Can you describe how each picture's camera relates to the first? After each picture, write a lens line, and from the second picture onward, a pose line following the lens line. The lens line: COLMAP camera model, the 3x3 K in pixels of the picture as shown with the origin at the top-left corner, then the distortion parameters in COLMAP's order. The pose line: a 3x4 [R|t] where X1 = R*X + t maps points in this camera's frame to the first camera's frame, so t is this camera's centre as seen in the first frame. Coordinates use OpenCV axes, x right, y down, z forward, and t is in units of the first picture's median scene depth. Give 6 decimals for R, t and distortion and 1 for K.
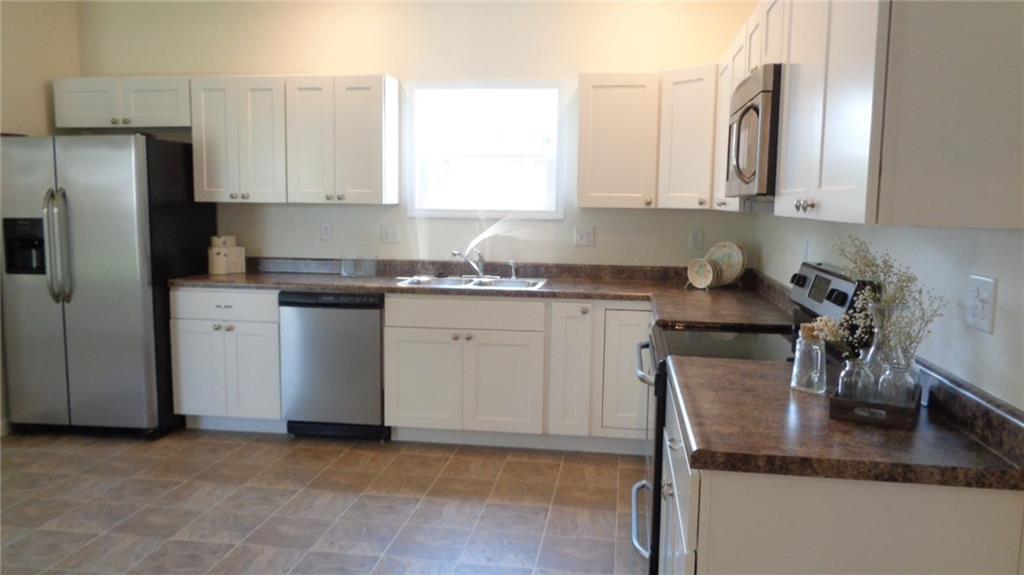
lens RADIAL K [[760.4, 0, 512.5], [0, 760.4, 279.6], [0, 0, 1]] dist [-0.000901, 0.017035]
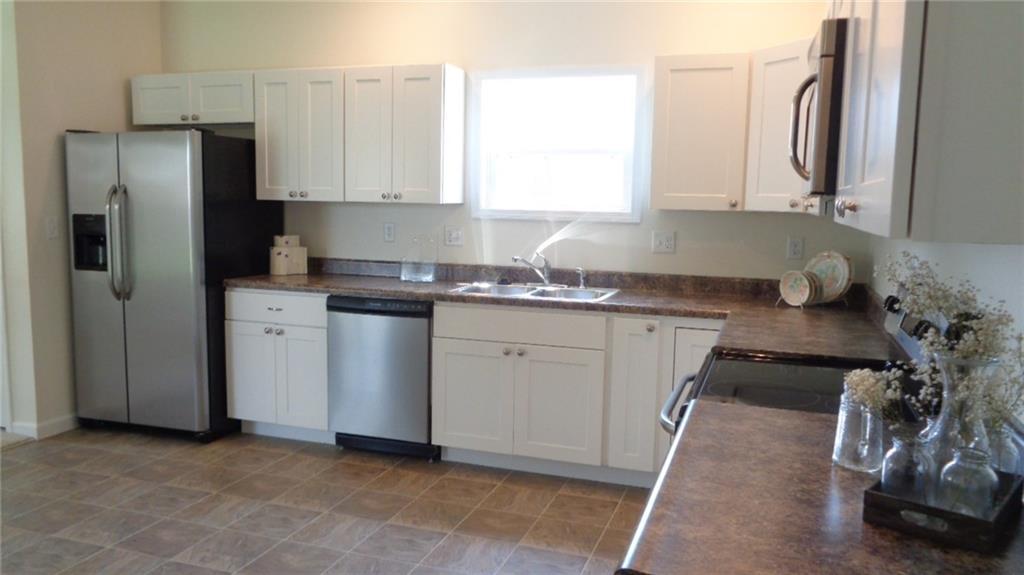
lens RADIAL K [[760.4, 0, 520.8], [0, 760.4, 278.8], [0, 0, 1]] dist [-0.000901, 0.017035]
pose [[0.984396, 0.025559, -0.174101, 0.091651], [-0.026050, 0.999661, -0.000535, -0.010321], [0.174028, 0.005062, 0.984728, 0.110585]]
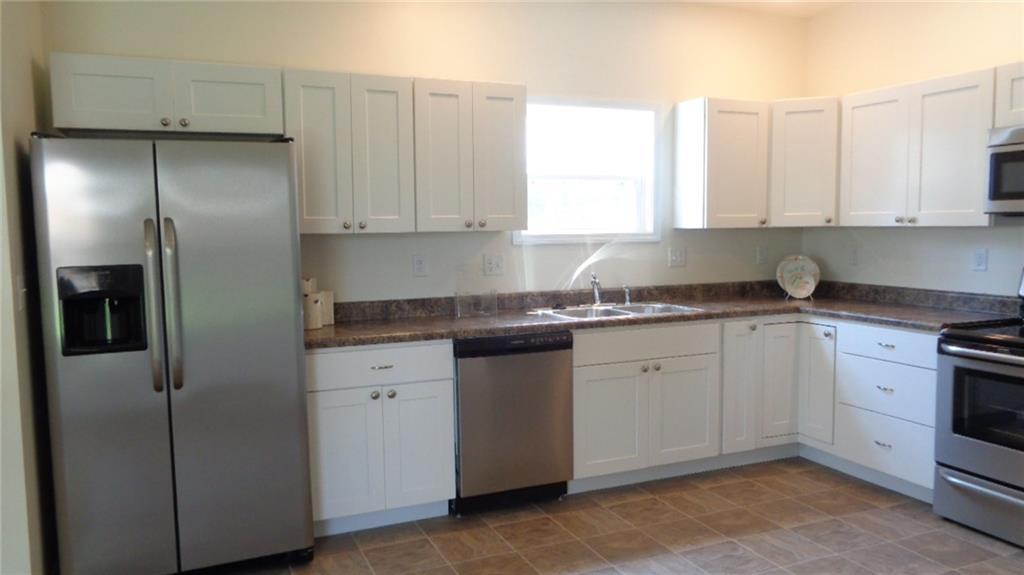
lens RADIAL K [[760.4, 0, 506.5], [0, 760.4, 280.1], [0, 0, 1]] dist [-0.000901, 0.017035]
pose [[0.850411, -0.060085, 0.522677, -0.673684], [0.078829, 0.996794, -0.013671, -0.032603], [-0.520180, 0.052828, 0.852421, 0.272031]]
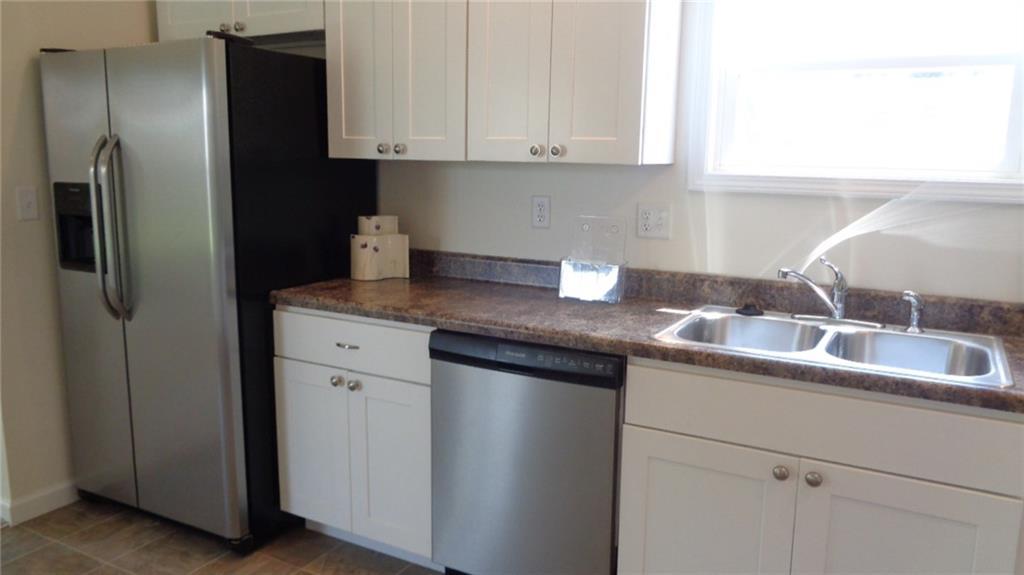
lens RADIAL K [[760.4, 0, 527.8], [0, 760.4, 282.2], [0, 0, 1]] dist [-0.000901, 0.017035]
pose [[0.938296, 0.060116, -0.340568, -0.066384], [-0.041415, 0.997221, 0.061926, -0.052161], [0.343344, -0.044000, 0.938178, 0.522732]]
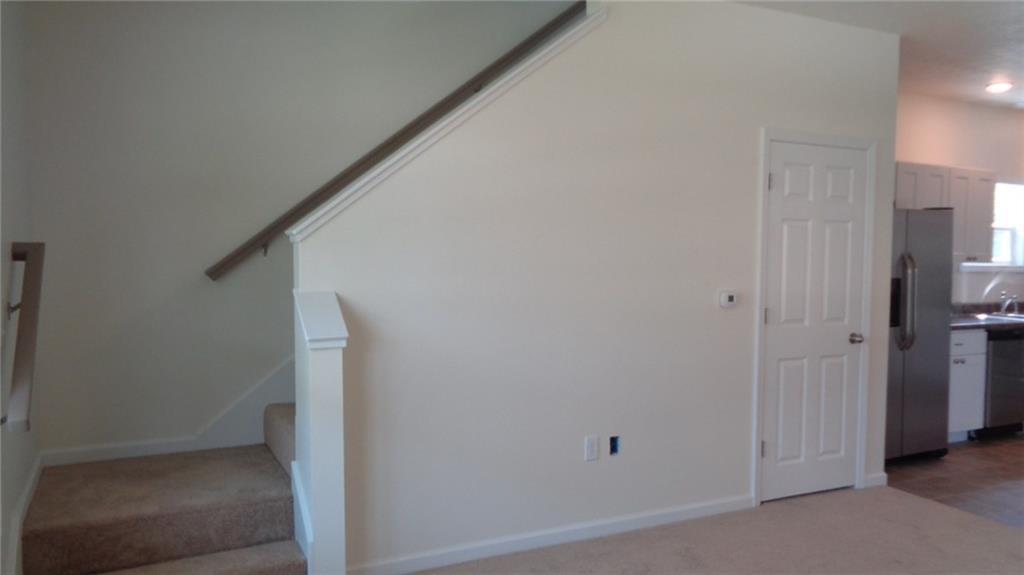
lens RADIAL K [[760.4, 0, 530.1], [0, 760.4, 280.0], [0, 0, 1]] dist [-0.000901, 0.017035]
pose [[0.810667, -0.021623, 0.585108, -1.715423], [0.052013, 0.998026, -0.035182, -0.065411], [-0.583193, 0.058954, 0.810192, 0.378397]]
